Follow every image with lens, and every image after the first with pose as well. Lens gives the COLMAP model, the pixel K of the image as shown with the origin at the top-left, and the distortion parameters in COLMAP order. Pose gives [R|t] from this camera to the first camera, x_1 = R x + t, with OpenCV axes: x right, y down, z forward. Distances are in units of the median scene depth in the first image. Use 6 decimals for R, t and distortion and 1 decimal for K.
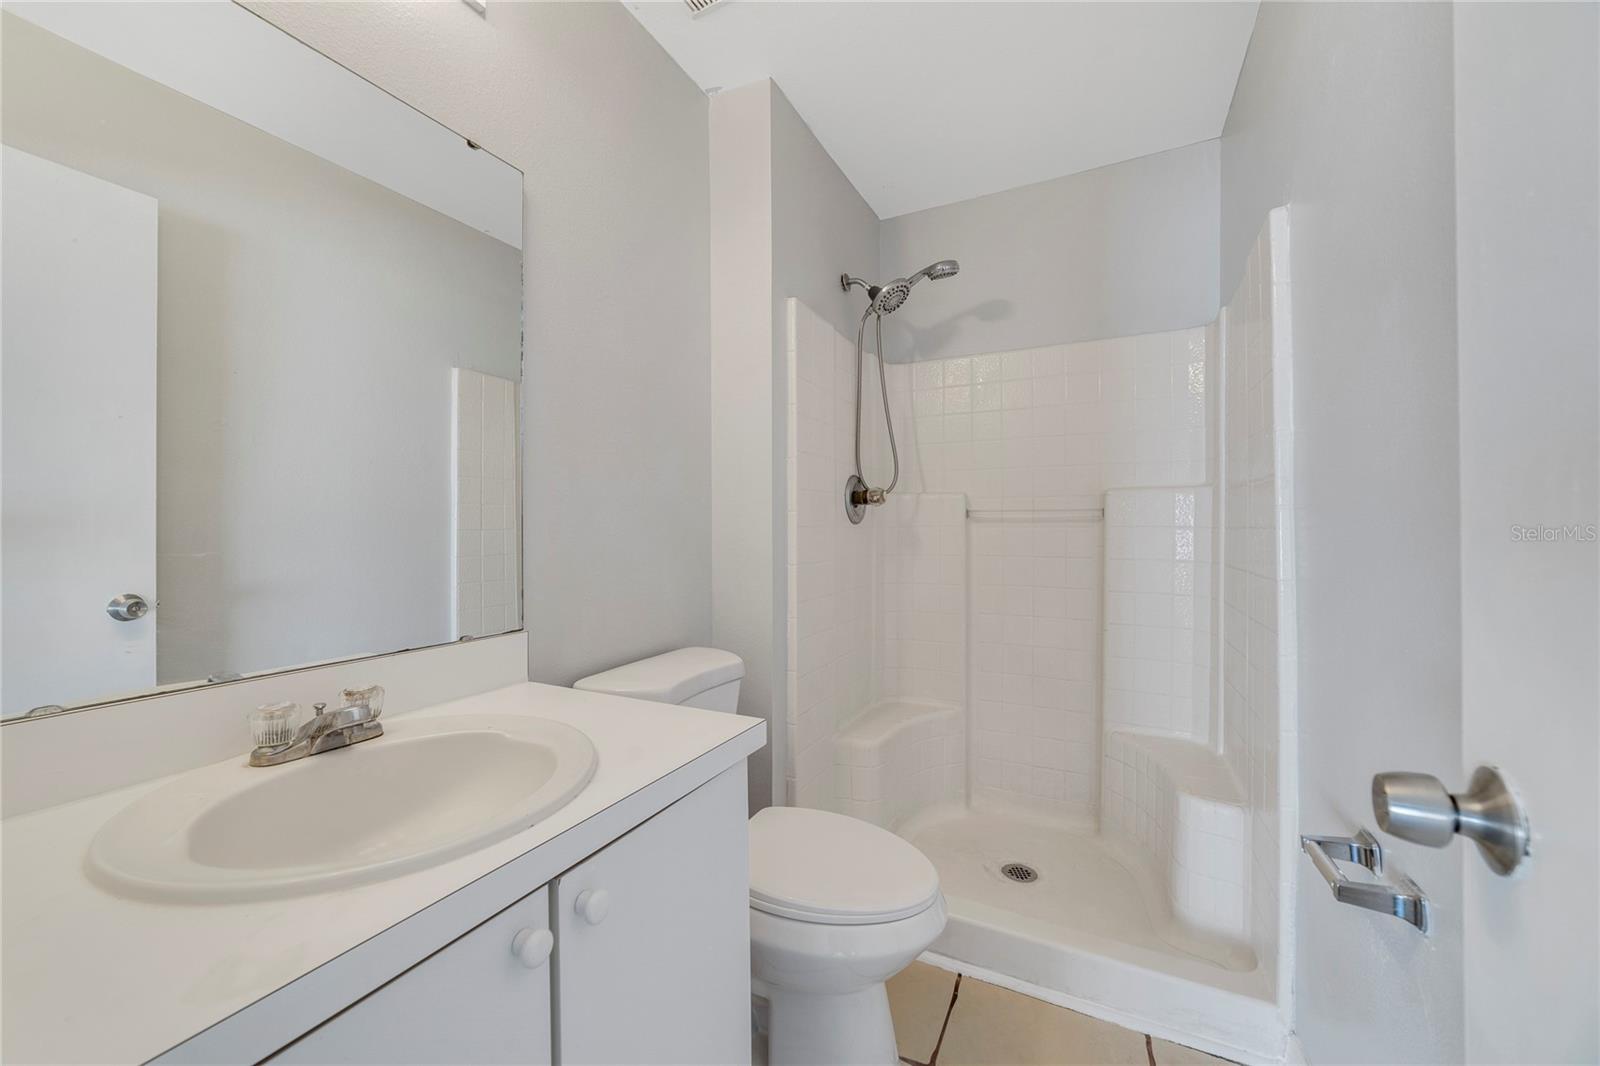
lens RADIAL K [[616.7, 0, 786.5], [0, 616.7, 526.2], [0, 0, 1]] dist [-0.024977, 0.008173]
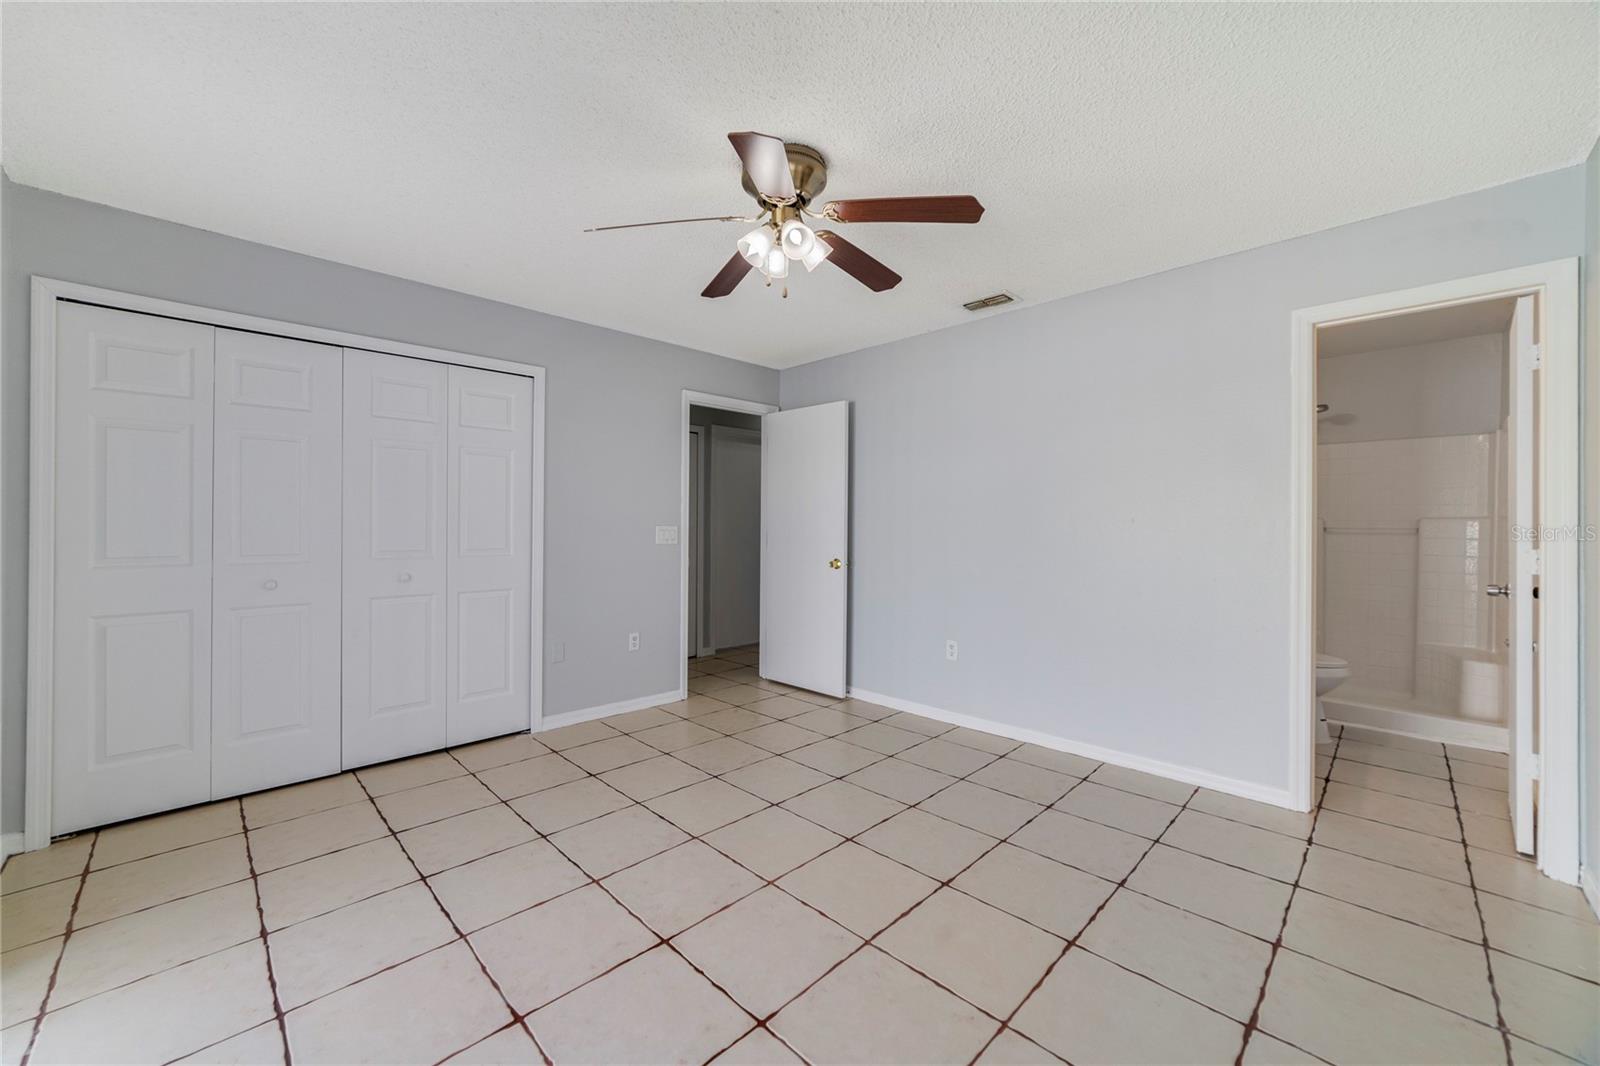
lens RADIAL K [[616.7, 0, 786.5], [0, 616.7, 526.2], [0, 0, 1]] dist [-0.024977, 0.008173]
pose [[0.951009, 0.008334, -0.309051, -0.831072], [-0.007070, 0.999961, 0.005209, -0.034621], [0.309083, -0.002769, 0.951031, -1.510857]]
